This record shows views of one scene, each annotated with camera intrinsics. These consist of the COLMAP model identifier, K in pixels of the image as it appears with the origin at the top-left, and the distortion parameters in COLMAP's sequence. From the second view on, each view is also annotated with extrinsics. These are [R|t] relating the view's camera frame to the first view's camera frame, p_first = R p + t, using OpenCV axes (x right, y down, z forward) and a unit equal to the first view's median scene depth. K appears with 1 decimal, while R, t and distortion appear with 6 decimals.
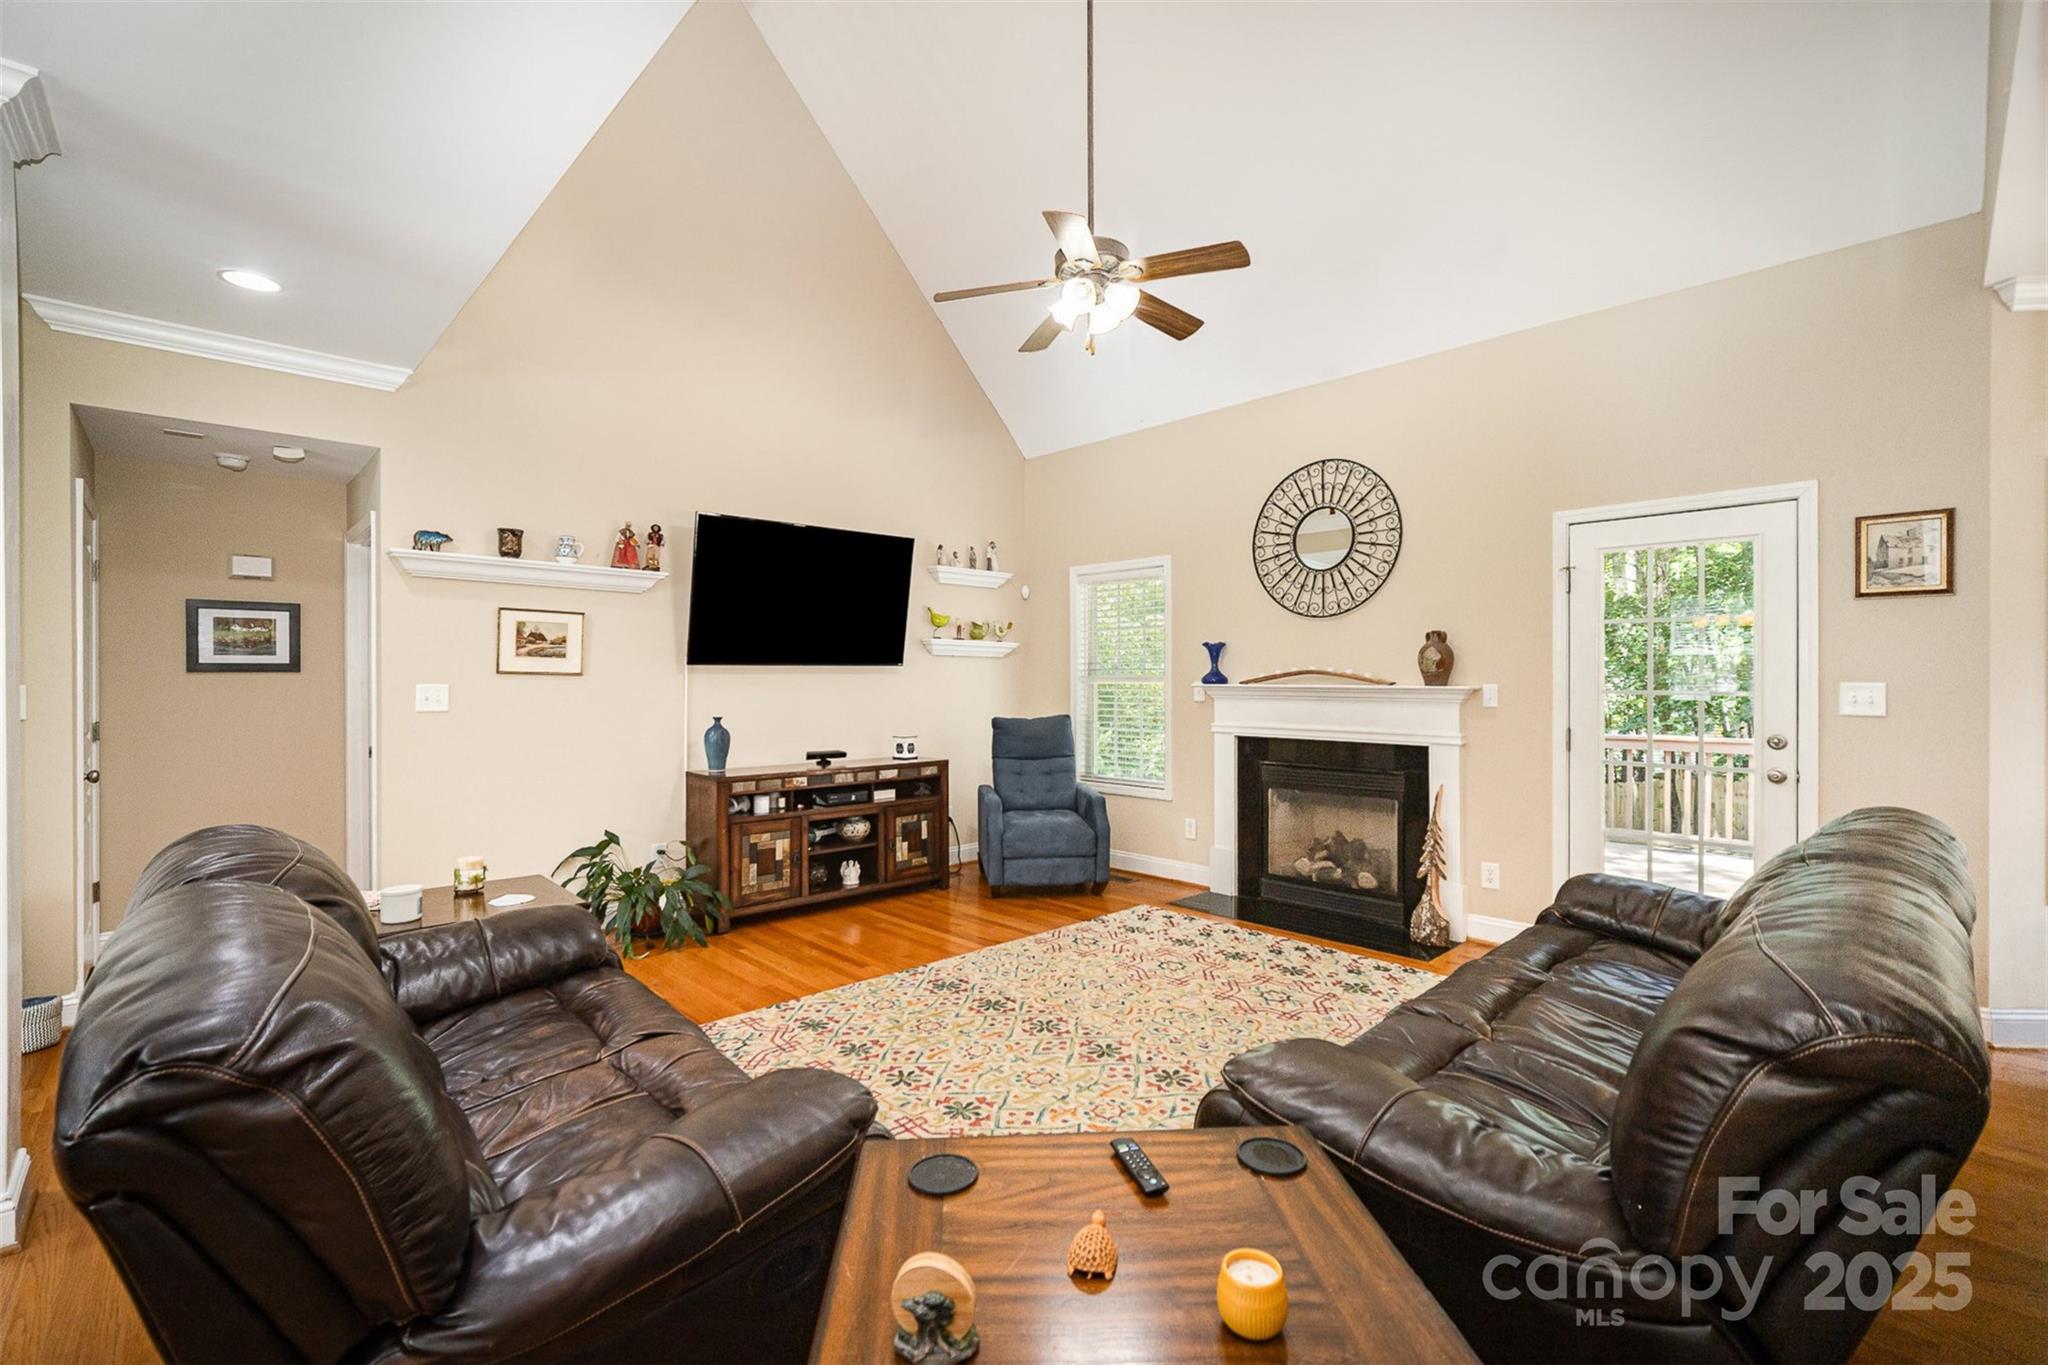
lens RADIAL K [[891.8, 0, 1019.7], [0, 891.8, 680.3], [0, 0, 1]] dist [-0.015915, 0.002155]
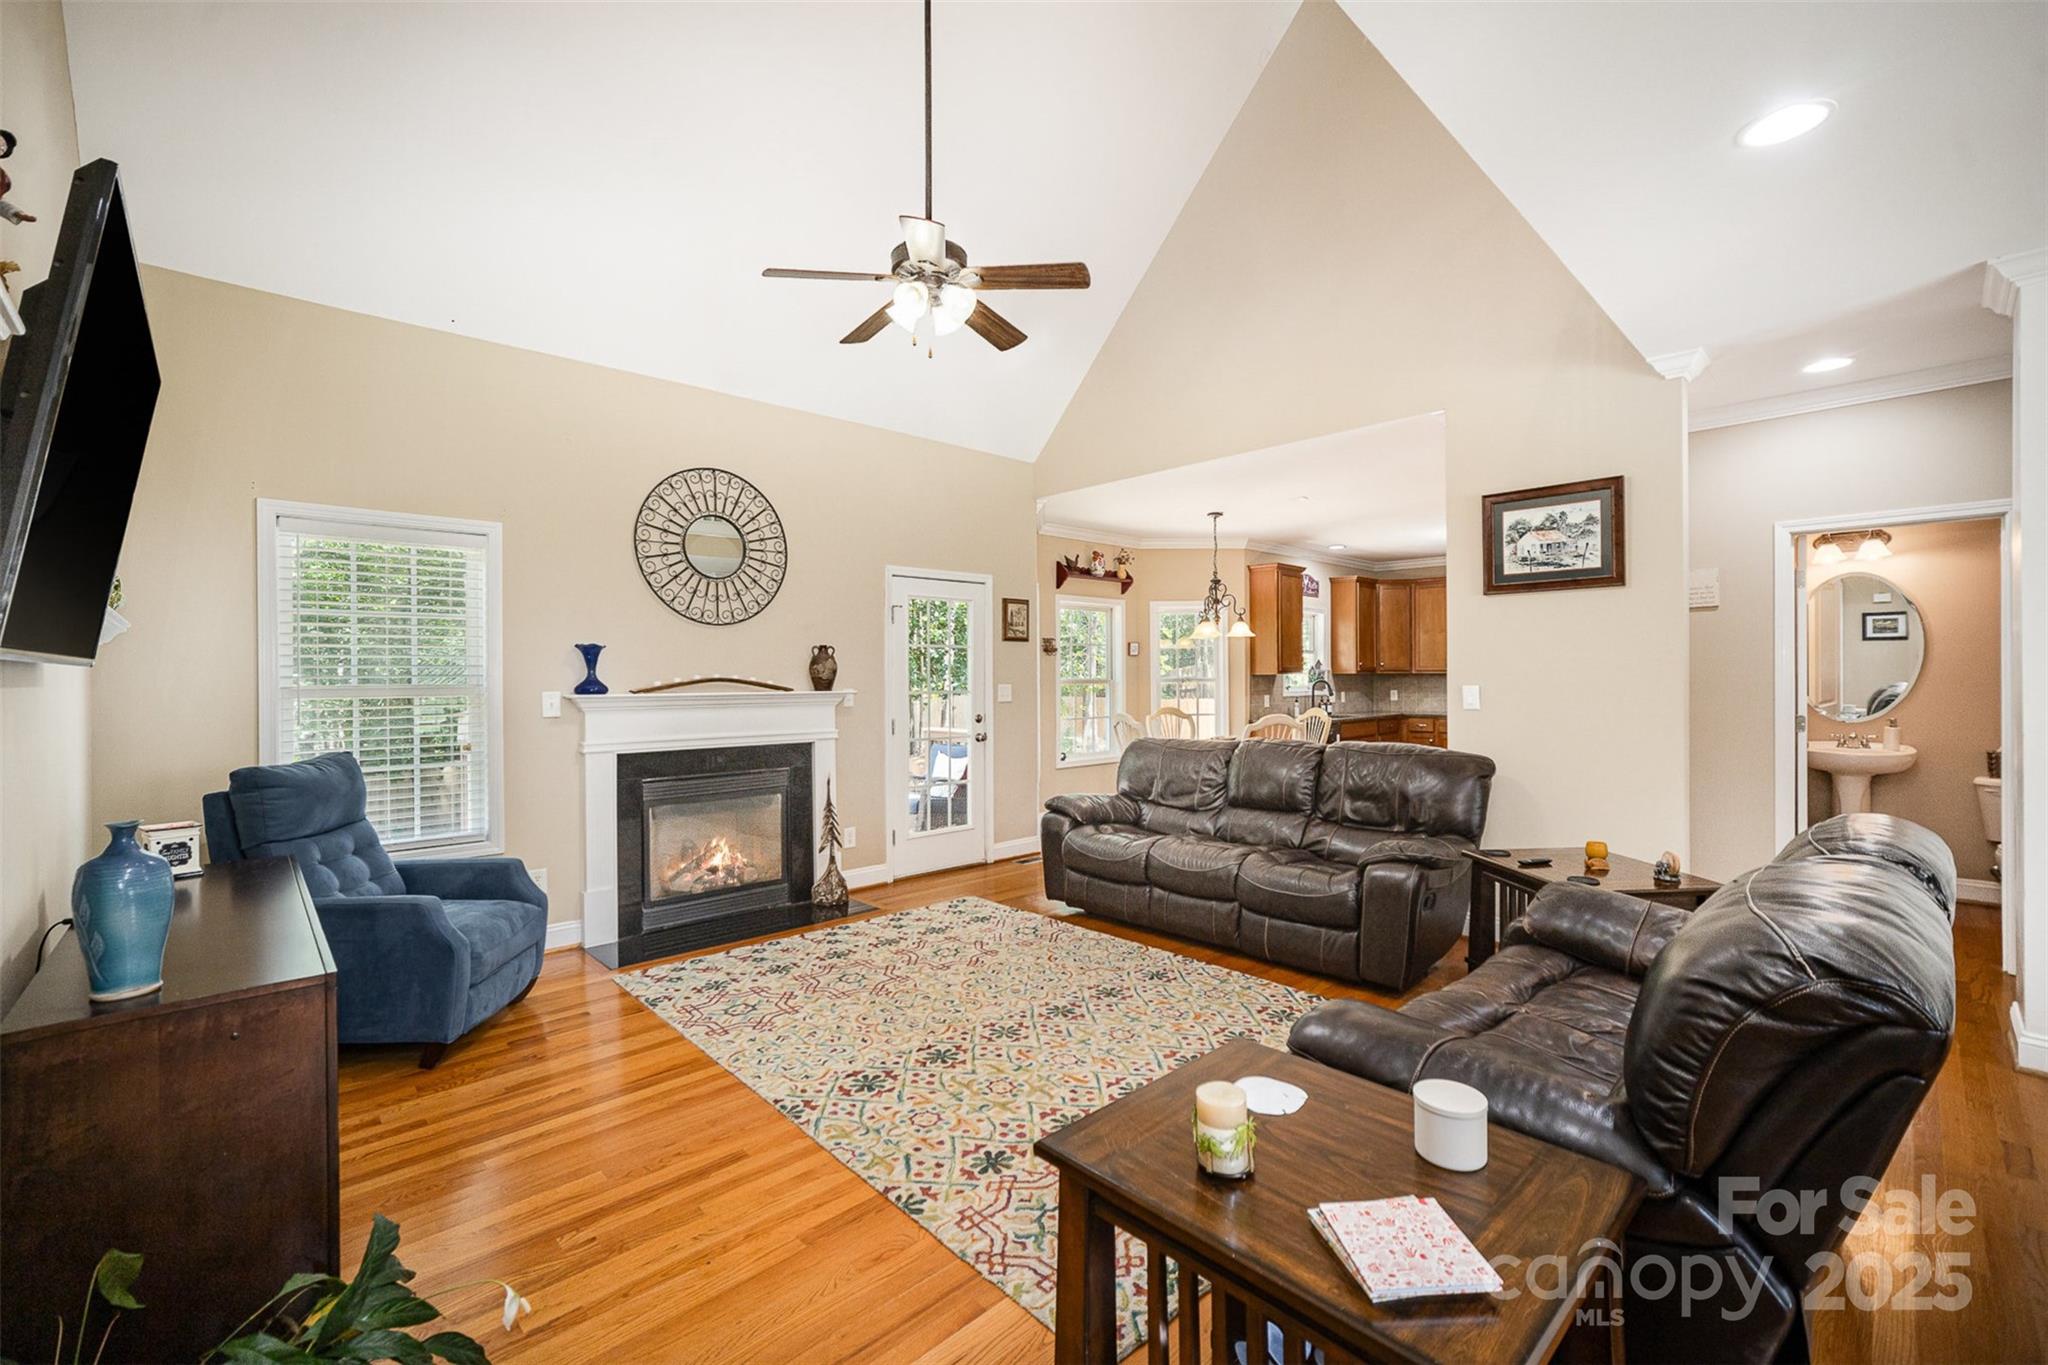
lens RADIAL K [[856.0, 0, 1029.0], [0, 856.0, 680.2], [0, 0, 1]] dist [-0.002773, 0.000576]
pose [[0.004038, -0.000146, 0.999992, -0.659553], [0.011648, 0.999932, 0.000099, -0.004805], [-0.999924, 0.011648, 0.004039, 0.680646]]
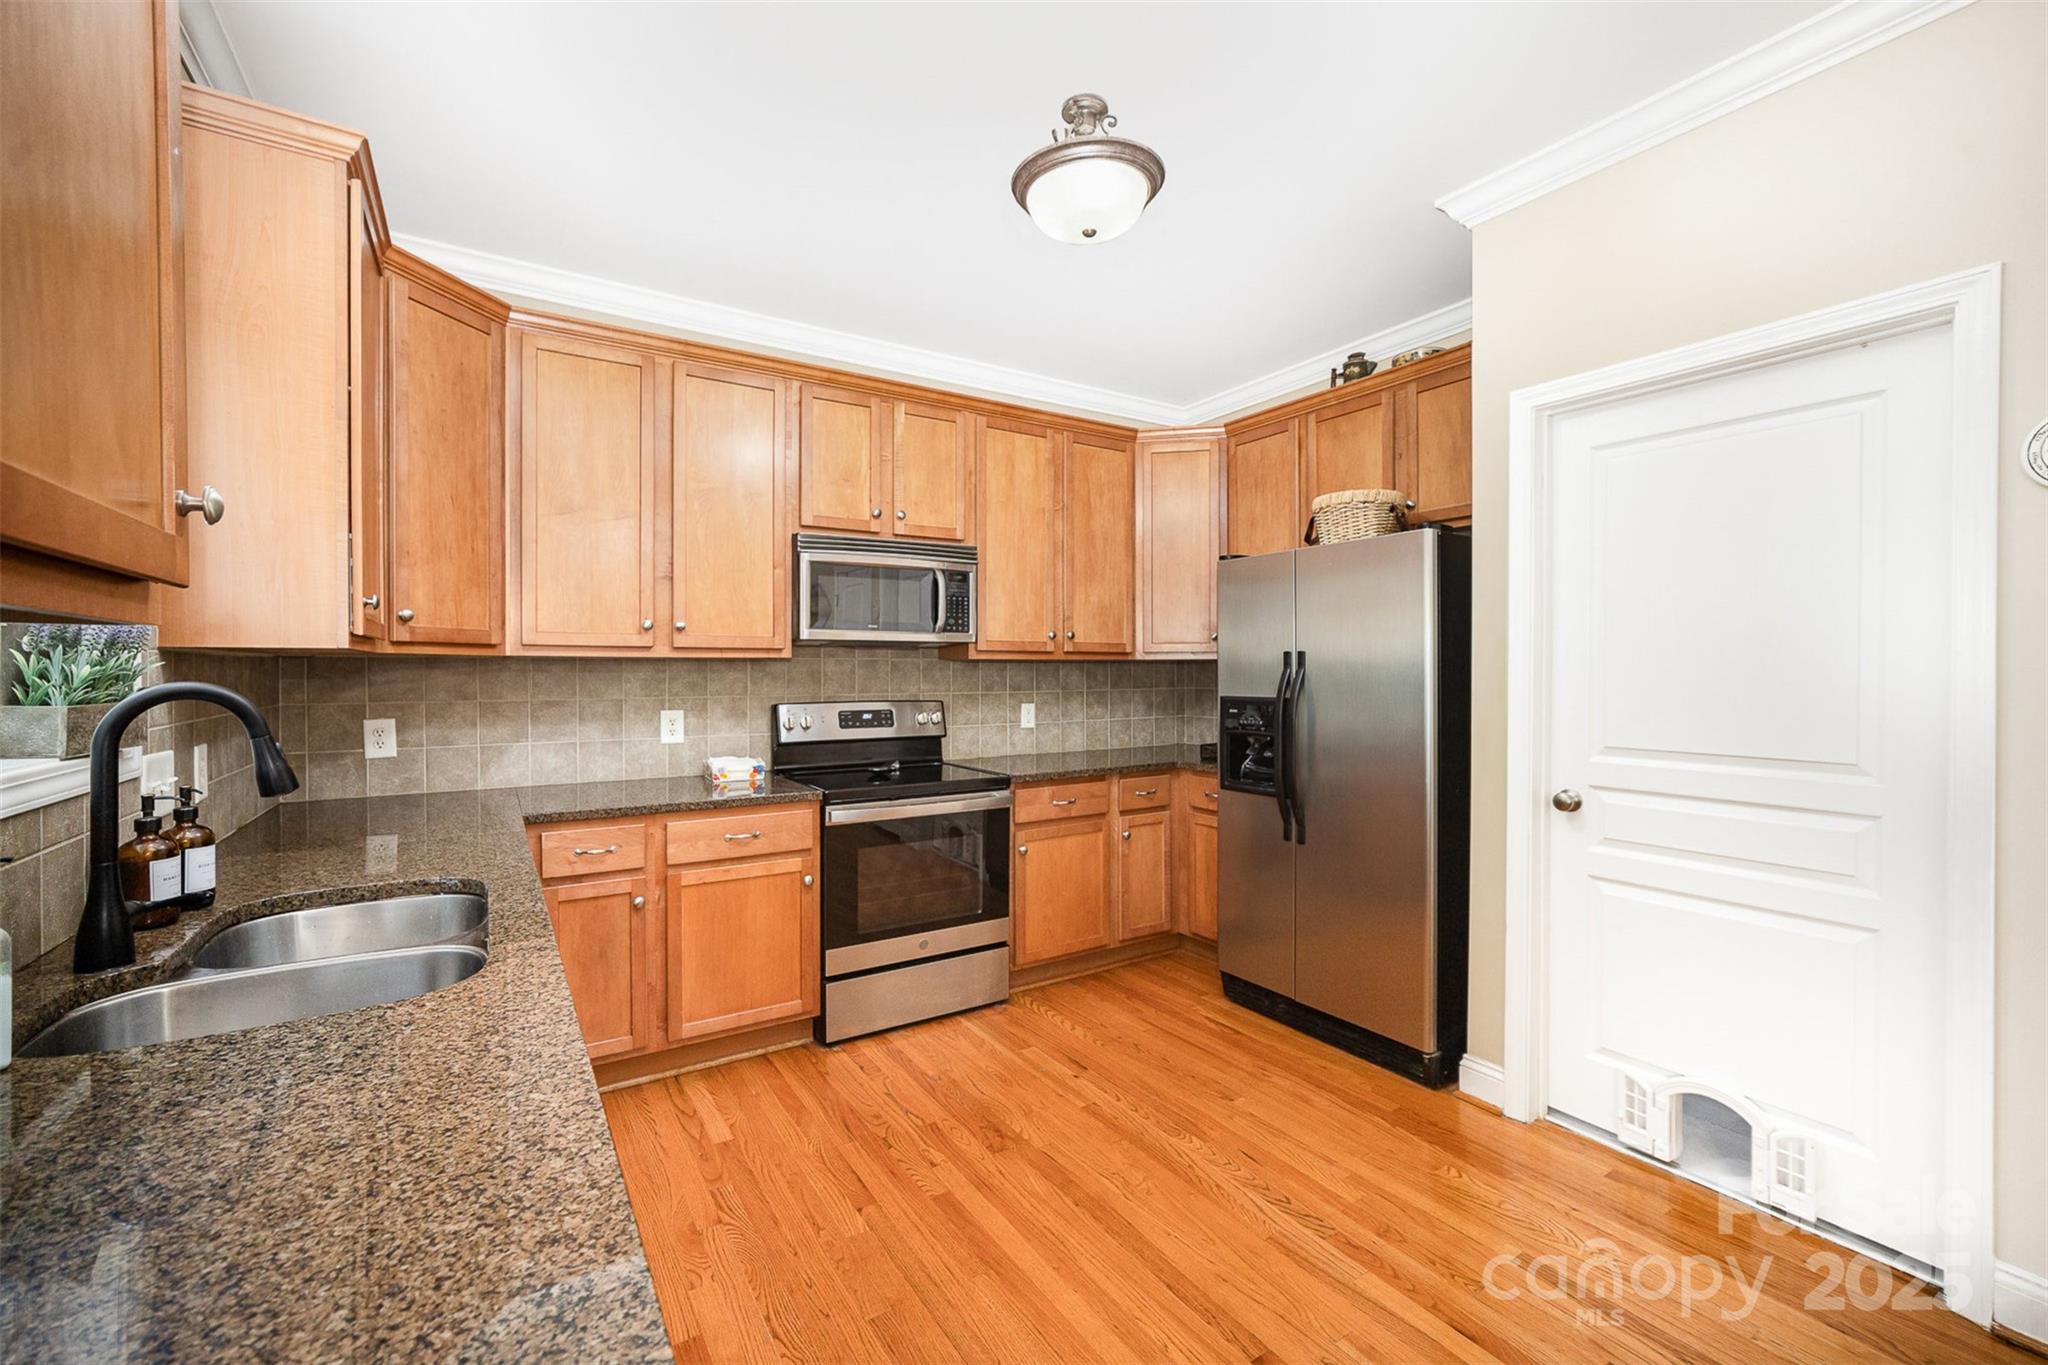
lens RADIAL K [[856.0, 0, 1018.5], [0, 856.0, 675.2], [0, 0, 1]] dist [-0.002773, 0.000576]
pose [[-0.979535, -0.000333, 0.201272, 1.003576], [0.002393, 0.999909, 0.013300, -0.004812], [-0.201258, 0.013510, -0.979445, 0.229050]]
